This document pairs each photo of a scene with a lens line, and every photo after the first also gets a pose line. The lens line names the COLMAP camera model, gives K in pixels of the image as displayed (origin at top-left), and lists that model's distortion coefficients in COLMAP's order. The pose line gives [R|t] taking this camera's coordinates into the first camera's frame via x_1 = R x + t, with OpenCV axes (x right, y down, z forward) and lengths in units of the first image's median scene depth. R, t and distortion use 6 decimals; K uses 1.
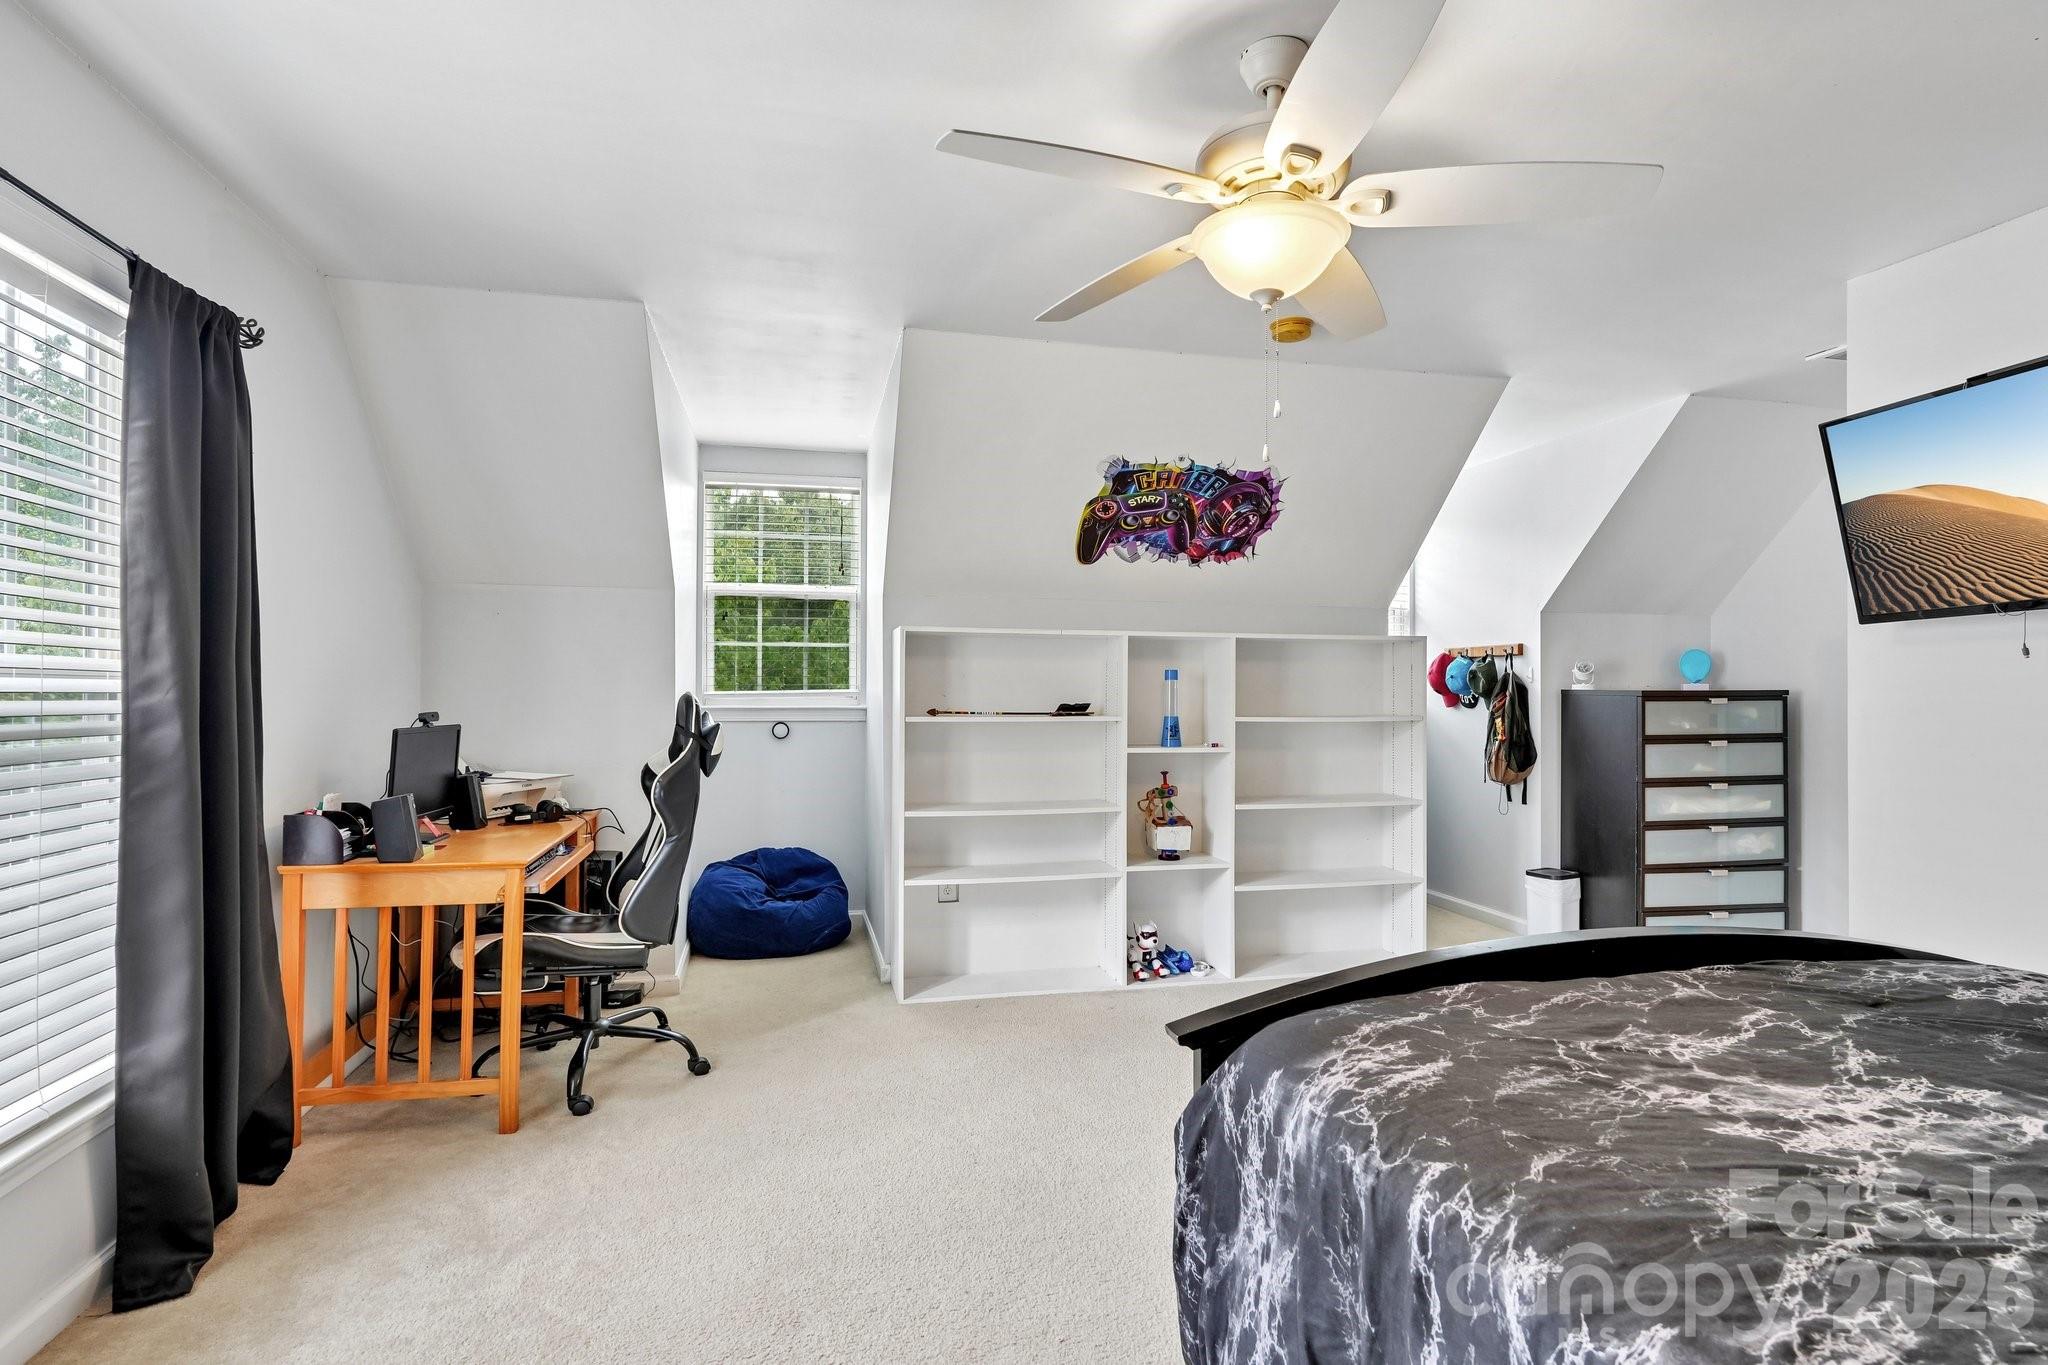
lens RADIAL K [[1013.9, 0, 1028.4], [0, 1013.9, 685.1], [0, 0, 1]] dist [-0.001272, 0.000103]
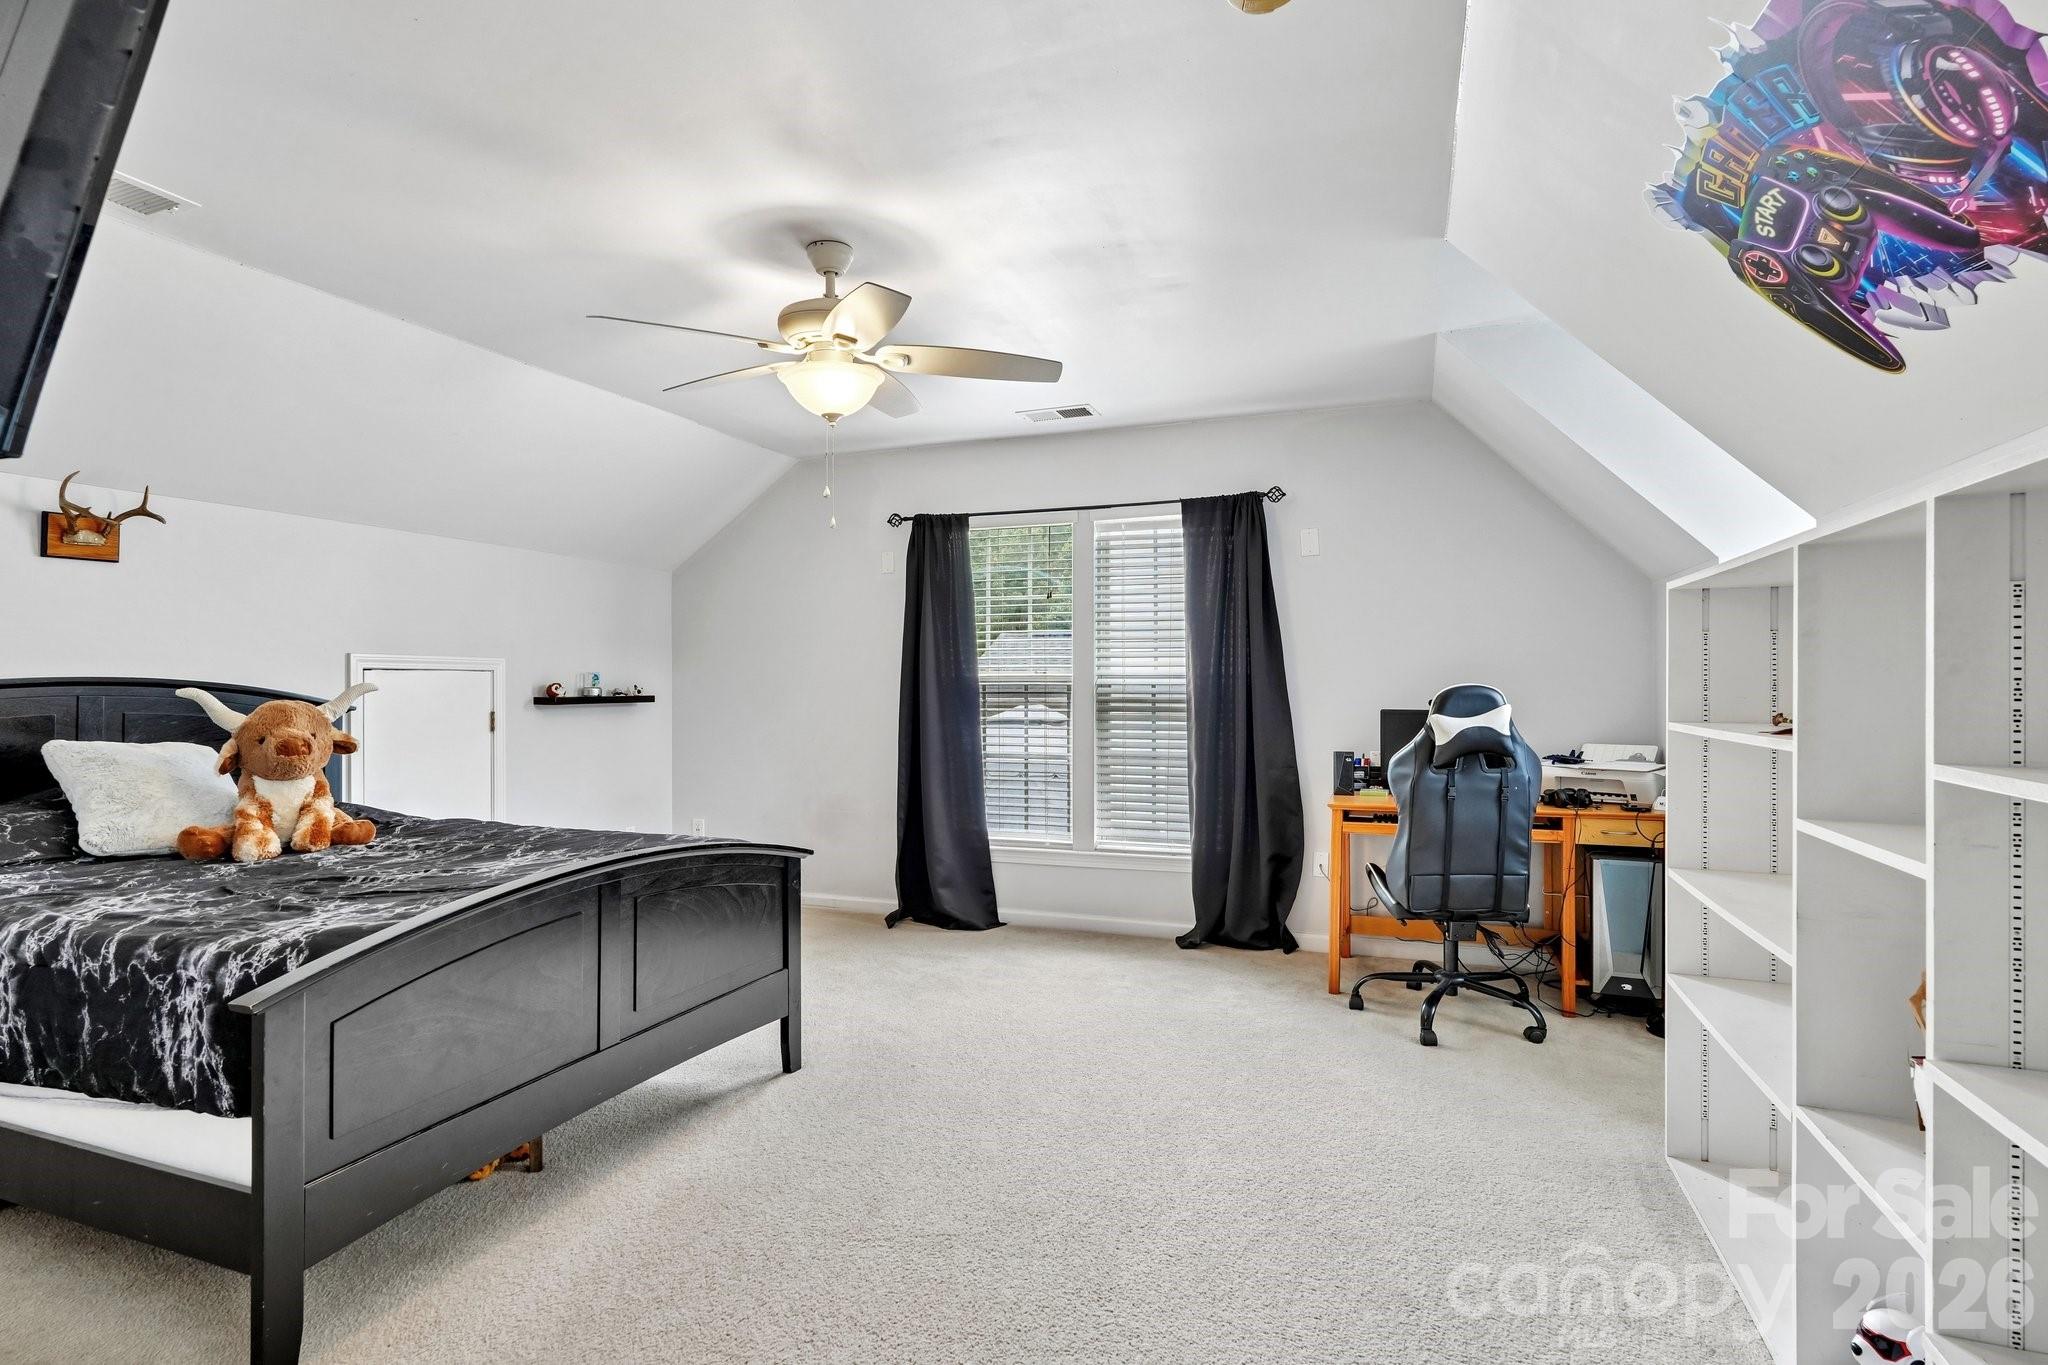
lens RADIAL K [[1013.9, 0, 1024.4], [0, 1013.9, 674.1], [0, 0, 1]] dist [-0.001272, 0.000103]
pose [[-0.571818, -0.006552, -0.820355, 0.613359], [-0.004719, 0.999978, -0.004697, 0.006795], [0.820367, 0.001185, -0.571836, 0.976178]]
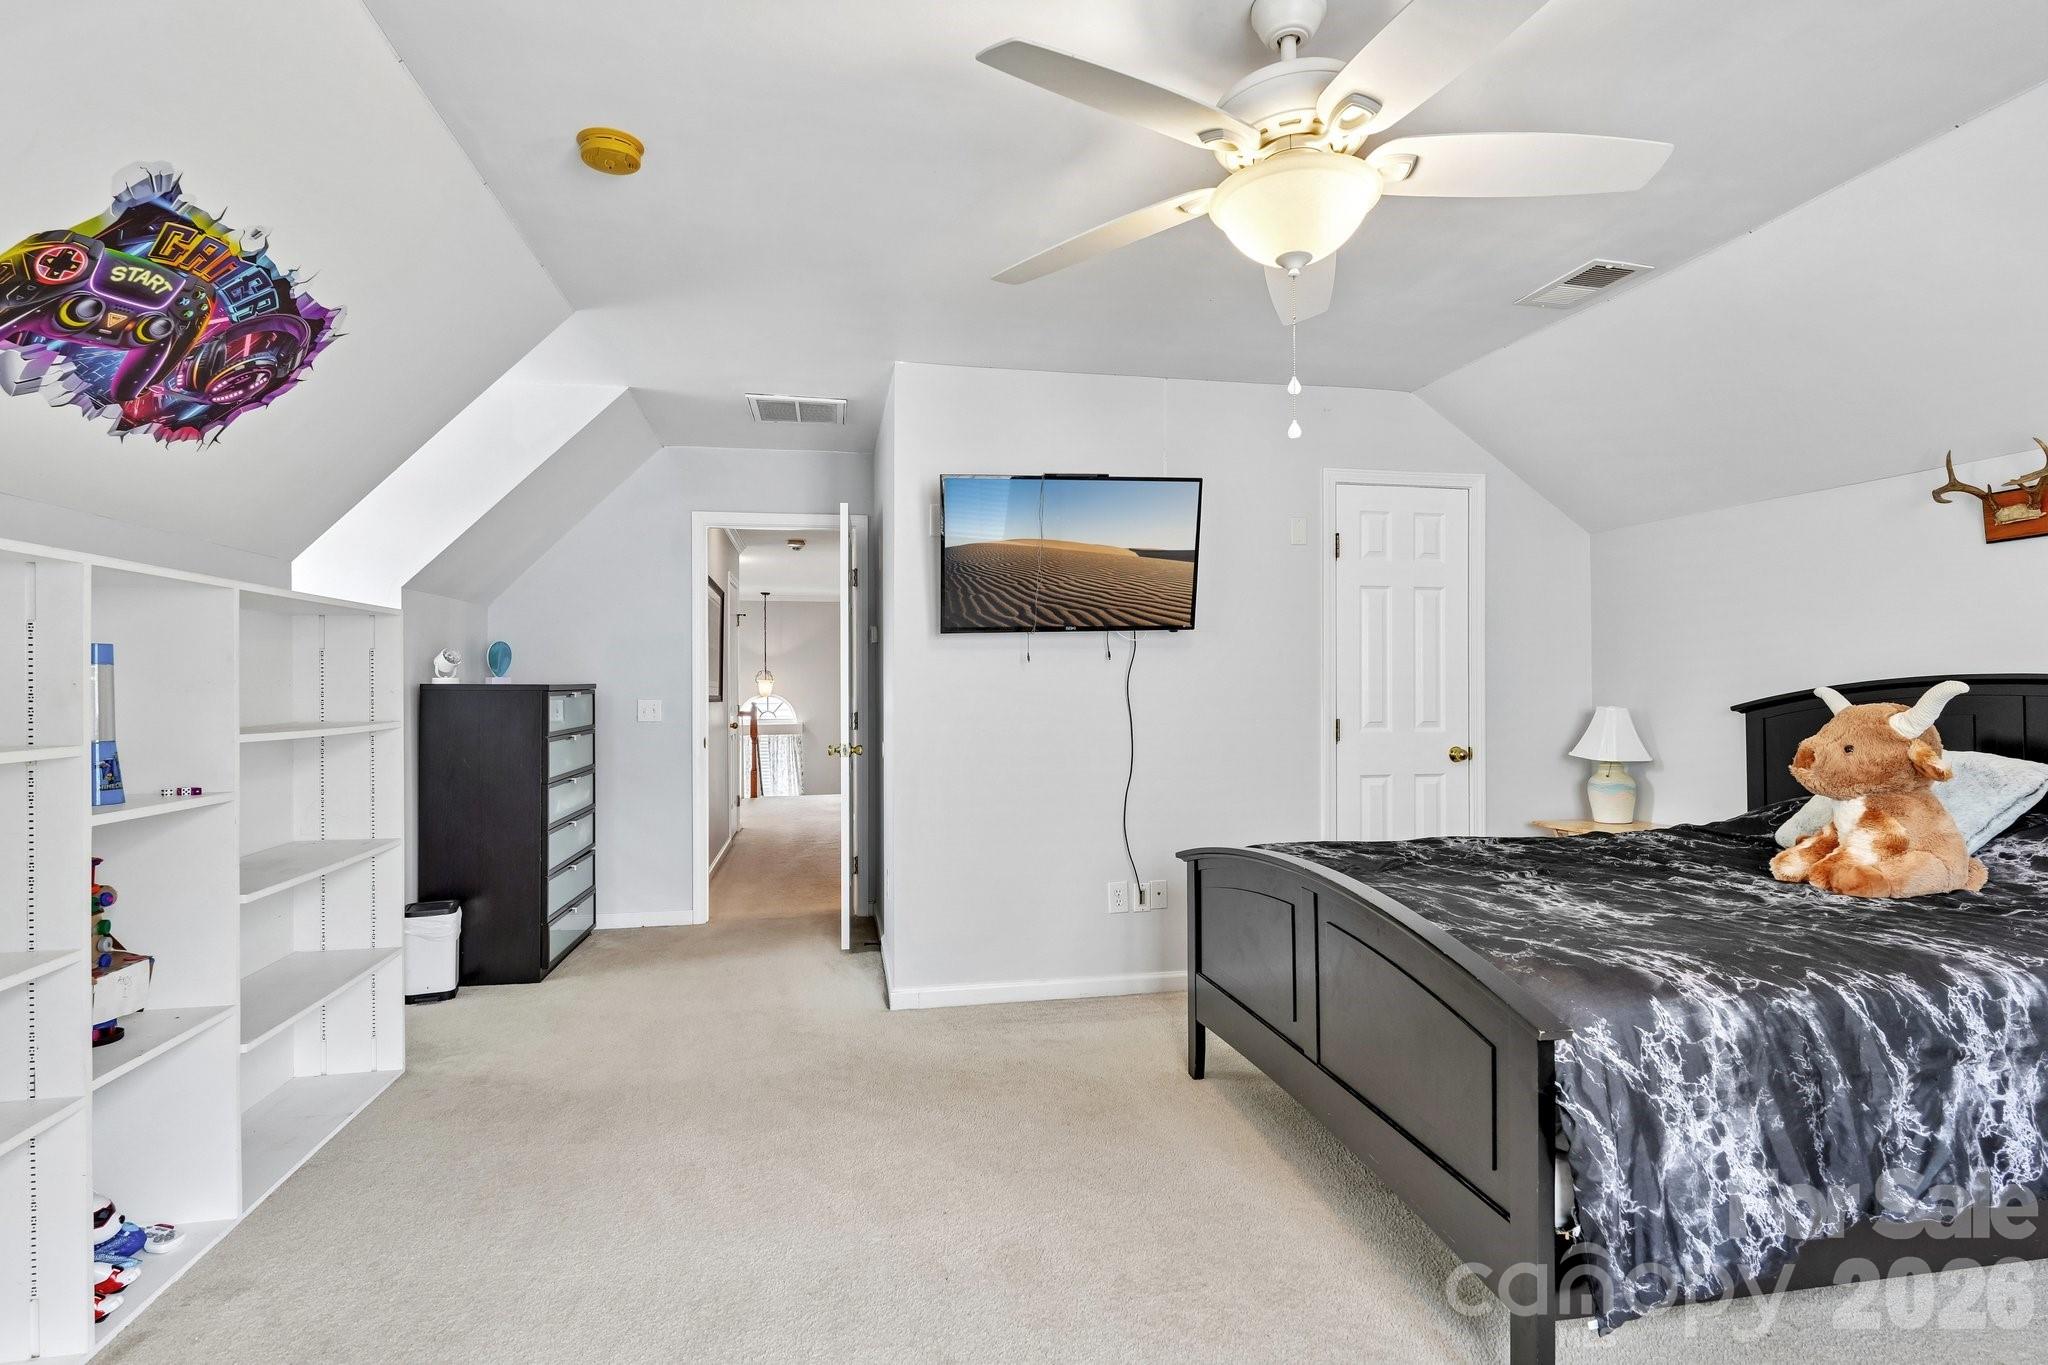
lens RADIAL K [[1013.9, 0, 1029.9], [0, 1013.9, 689.1], [0, 0, 1]] dist [-0.001272, 0.000103]
pose [[0.043780, -0.007129, 0.999016, -0.330177], [-0.002799, 0.999970, 0.007258, 0.001579], [-0.999037, -0.003114, 0.043758, 0.564638]]
